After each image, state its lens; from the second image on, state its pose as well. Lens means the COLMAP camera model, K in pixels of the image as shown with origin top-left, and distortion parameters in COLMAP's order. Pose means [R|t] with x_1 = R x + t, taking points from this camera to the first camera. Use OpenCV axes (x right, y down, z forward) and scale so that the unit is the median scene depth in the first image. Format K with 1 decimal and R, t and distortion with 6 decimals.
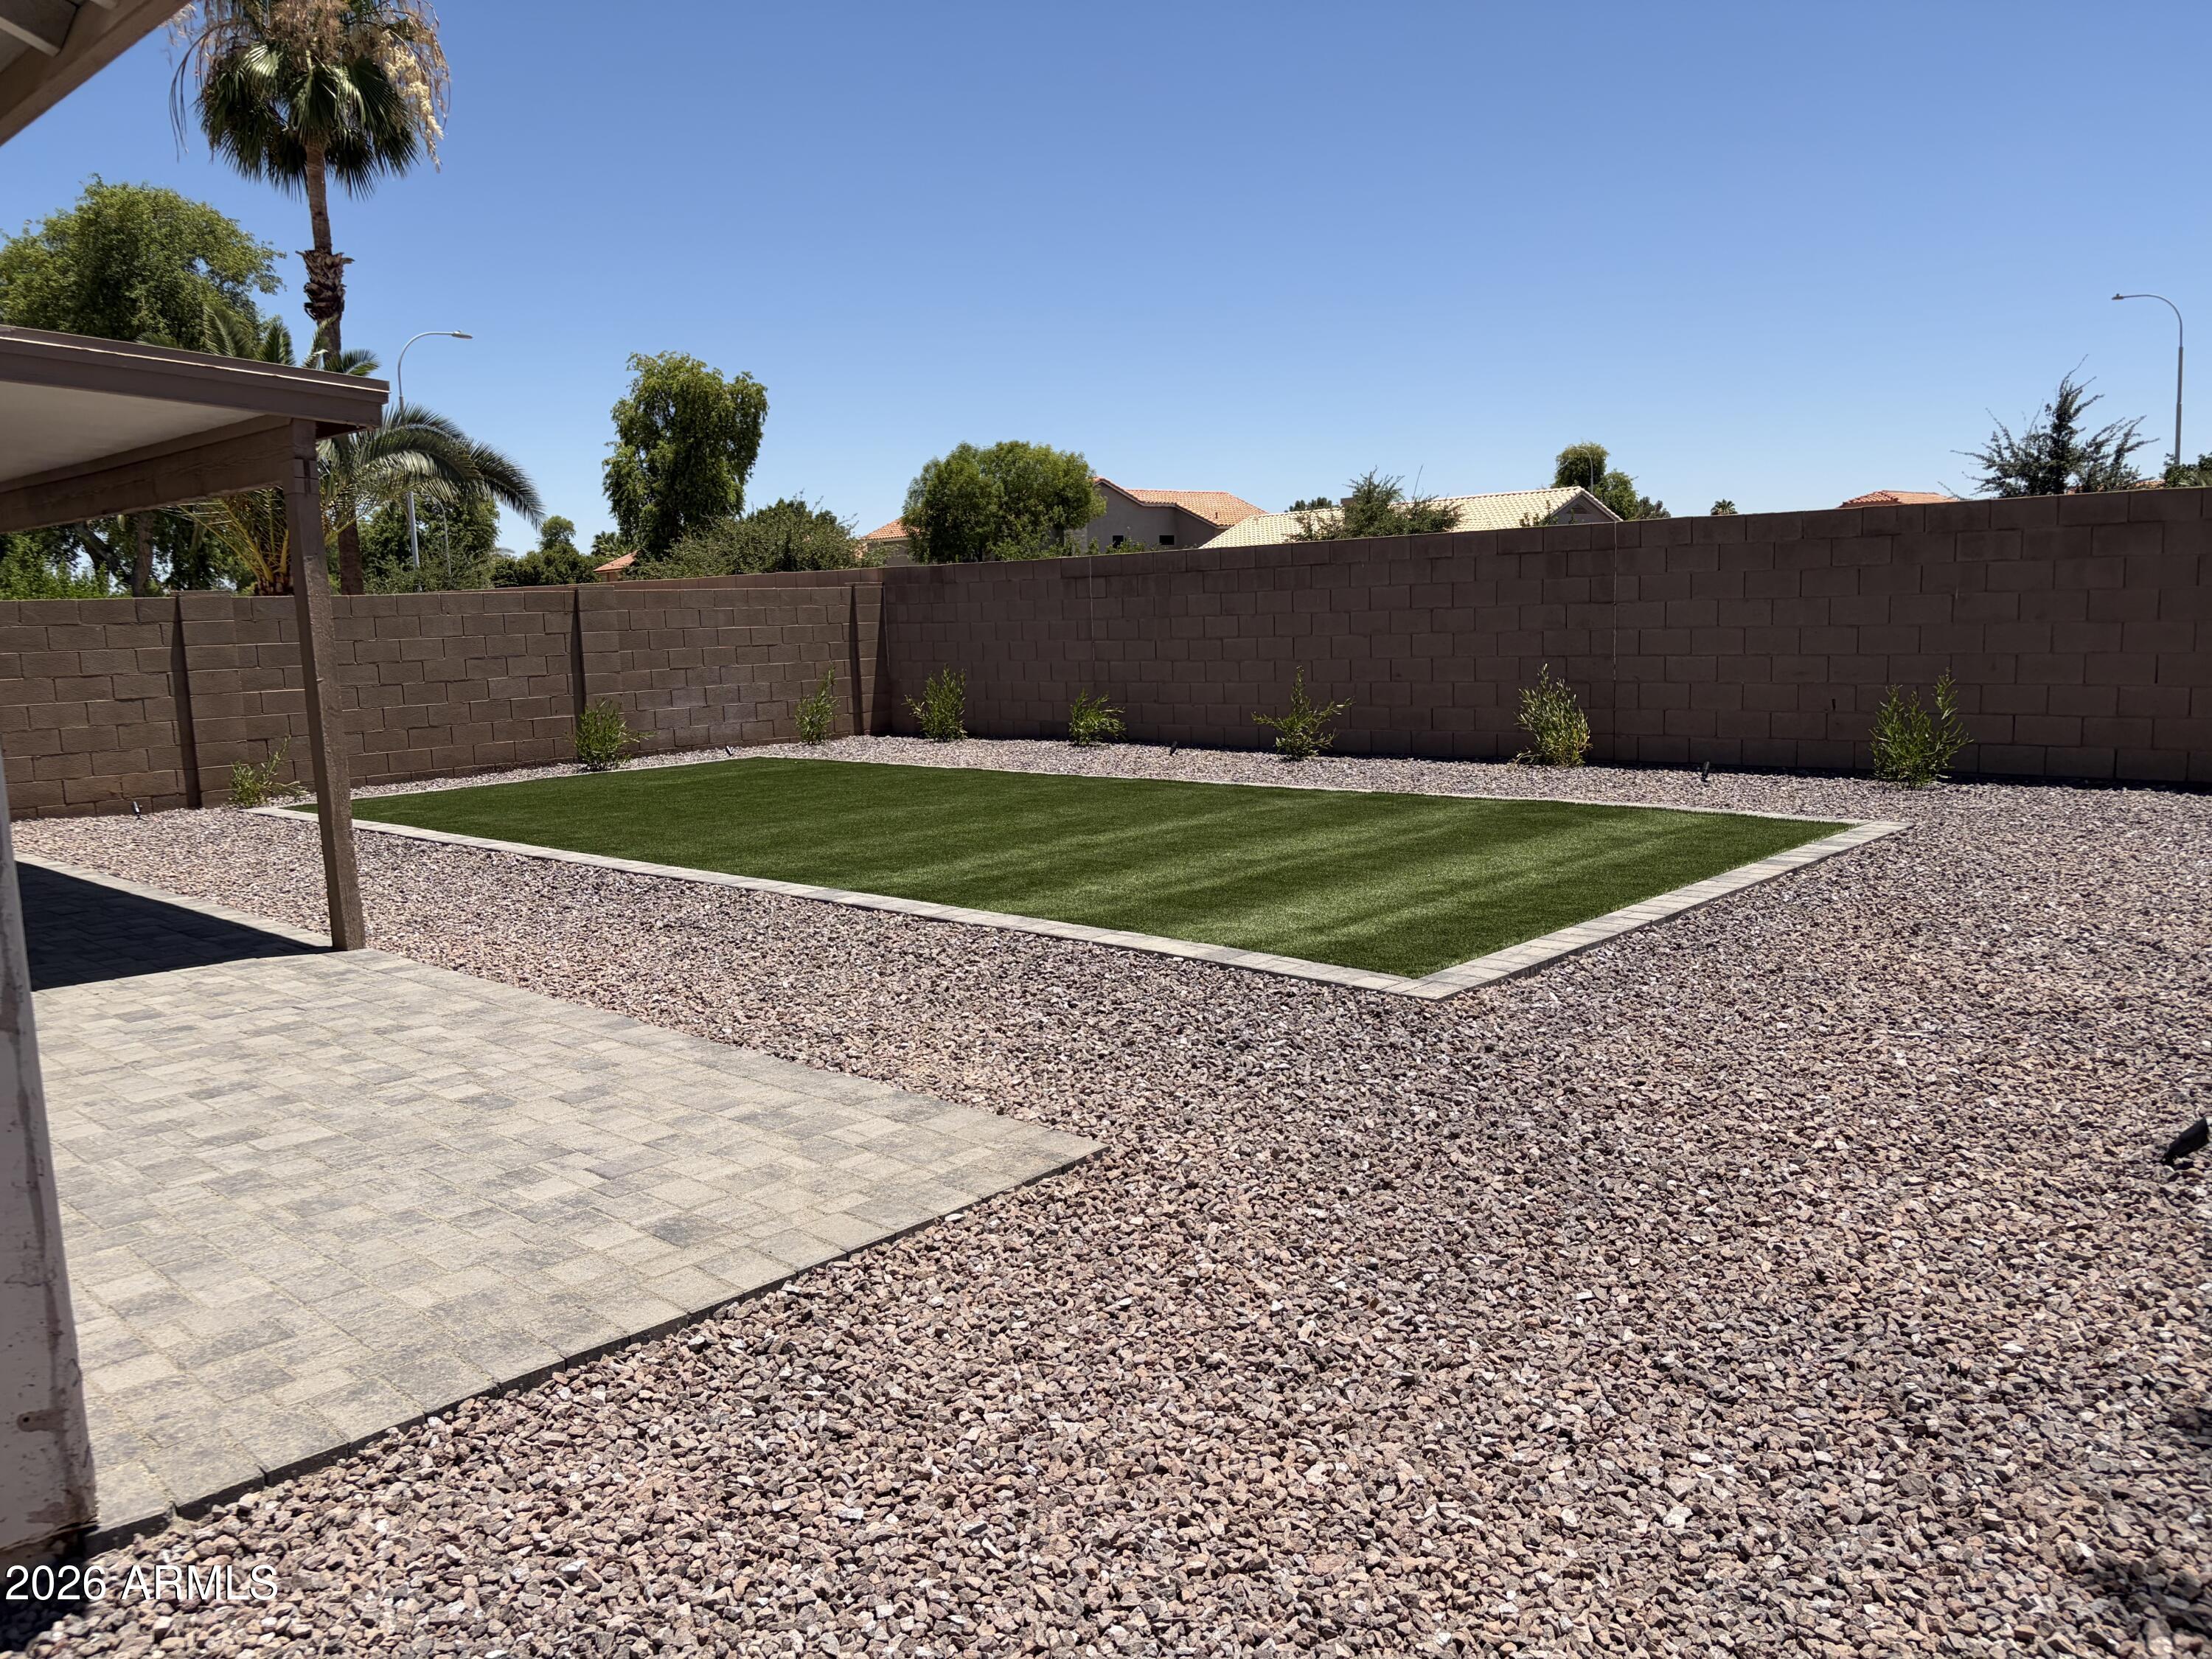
lens RADIAL K [[1668.9, 0, 1106.0], [0, 1668.9, 829.5], [0, 0, 1]] dist [0.057101, -0.084689]
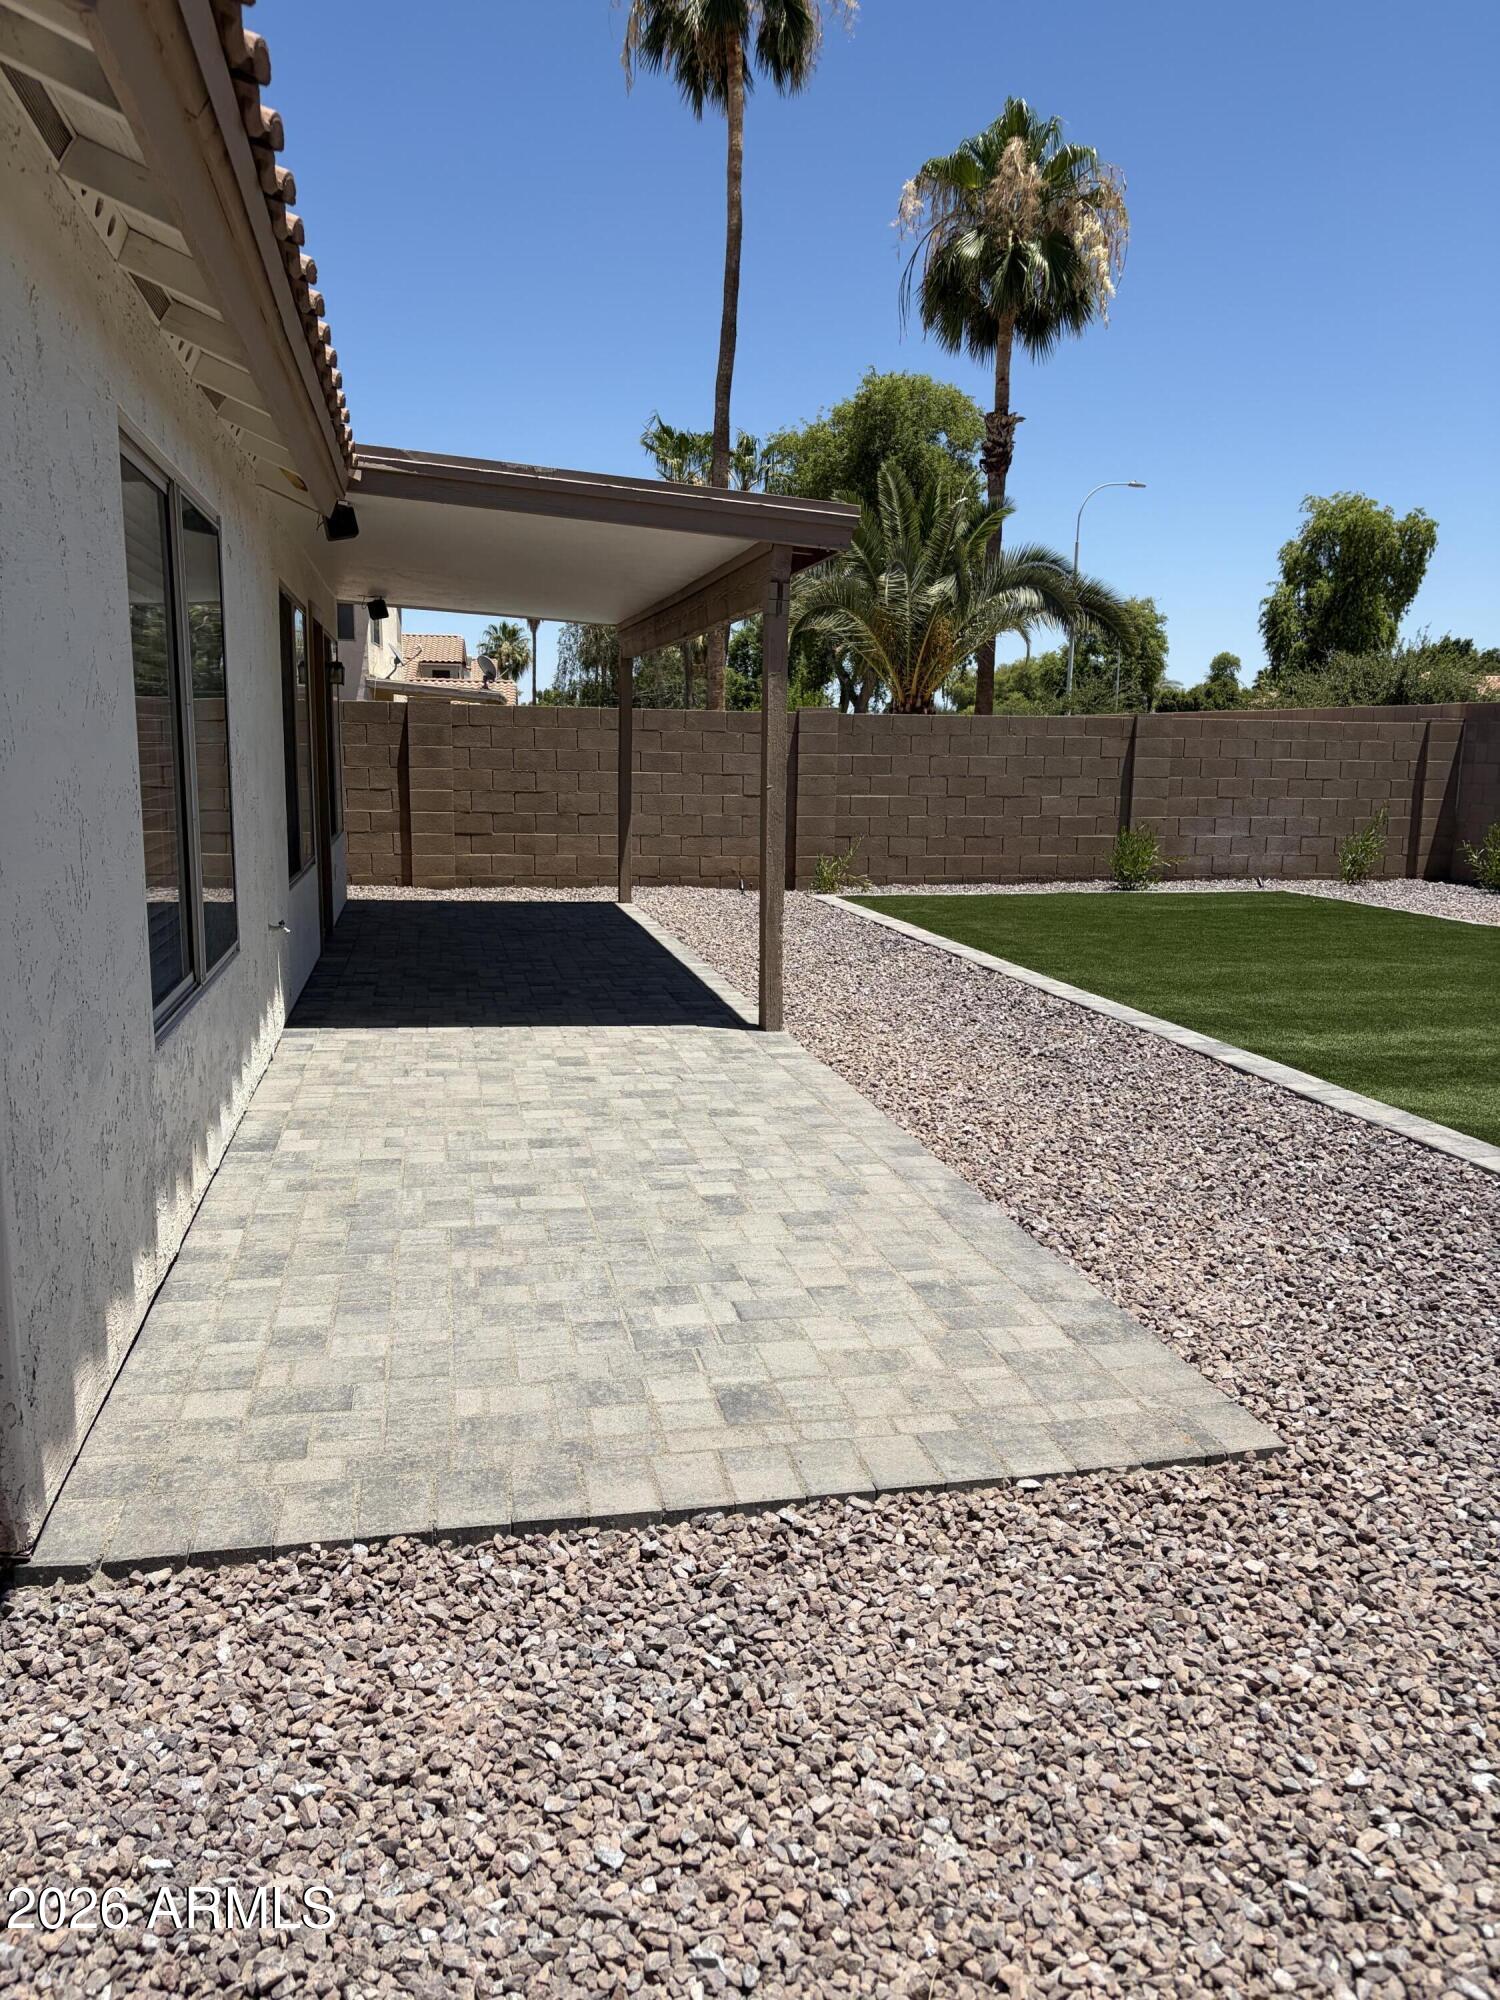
lens RADIAL K [[1509.0, 0, 757.3], [0, 1509.0, 1013.6], [0, 0, 1]] dist [0.057101, -0.084689]
pose [[0.821063, 0.145523, -0.551976, 0.148479], [-0.118610, 0.989347, 0.084400, -0.036147], [0.558379, -0.003828, 0.829577, 0.260647]]
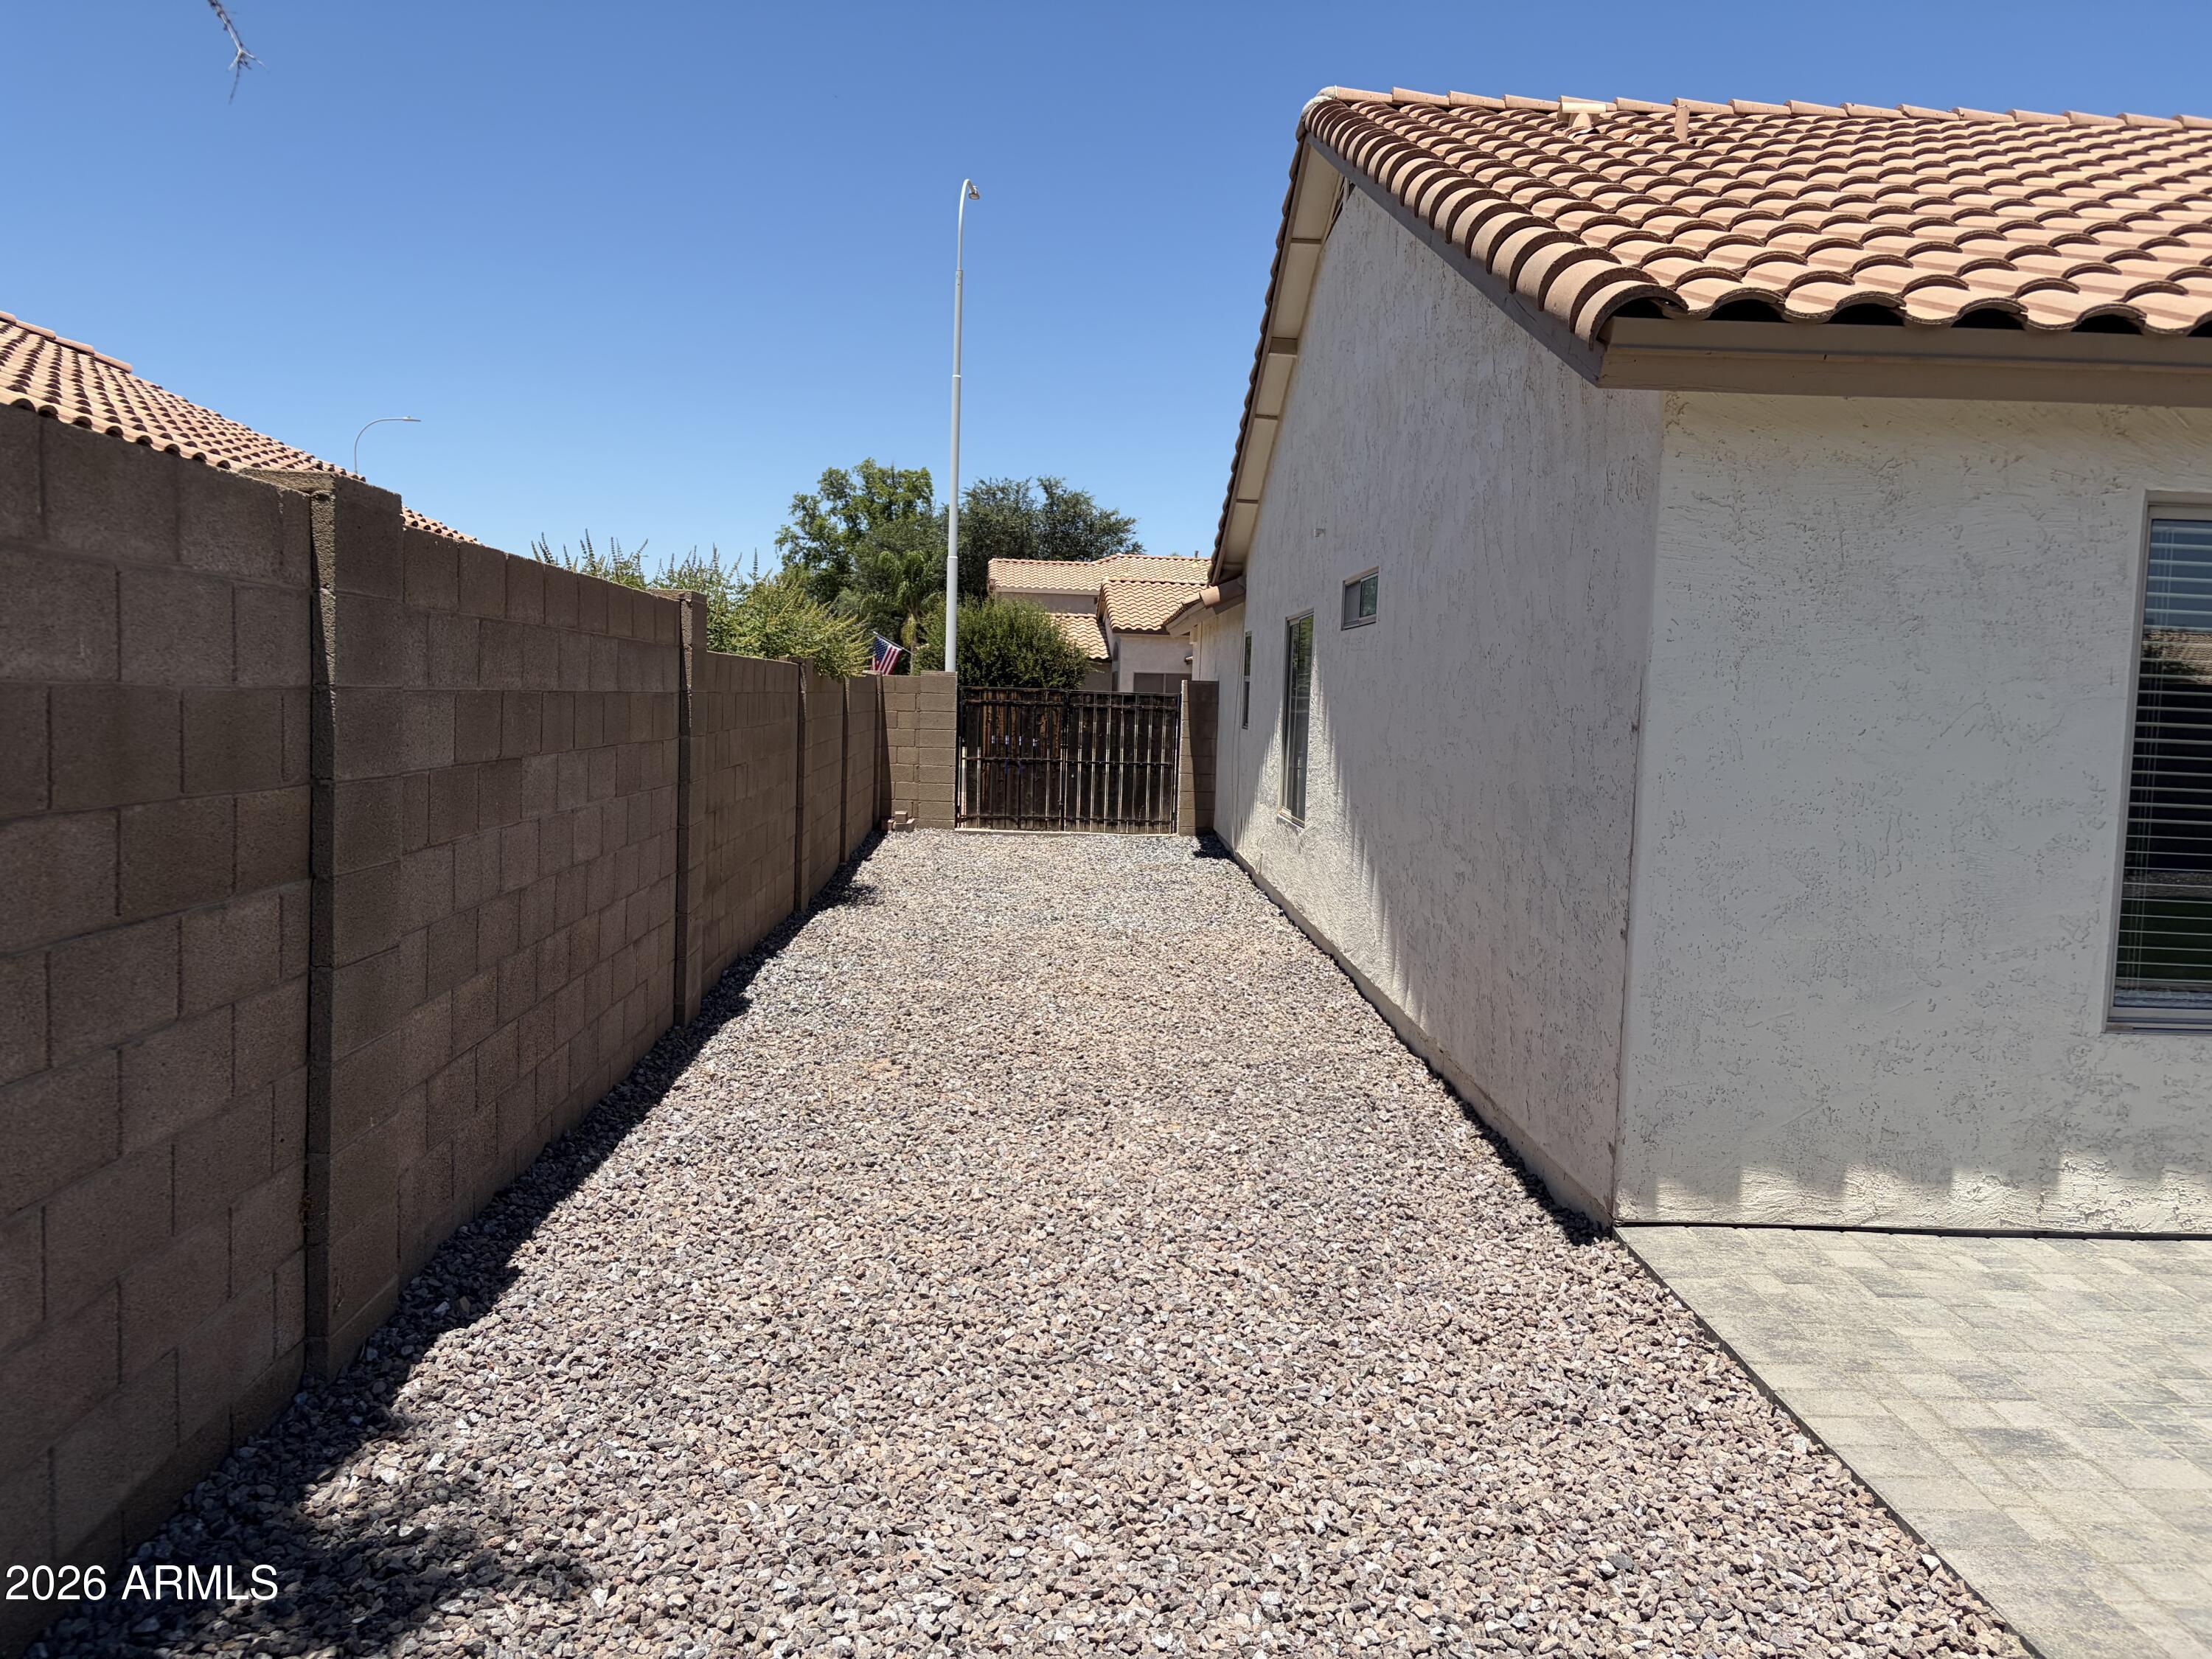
lens RADIAL K [[1668.9, 0, 1106.0], [0, 1668.9, 829.5], [0, 0, 1]] dist [0.057101, -0.084689]
pose [[-0.708462, 0.071793, -0.702088, 0.574215], [-0.104729, 0.973103, 0.205186, -0.174013], [0.697935, 0.218896, -0.681888, 0.992957]]
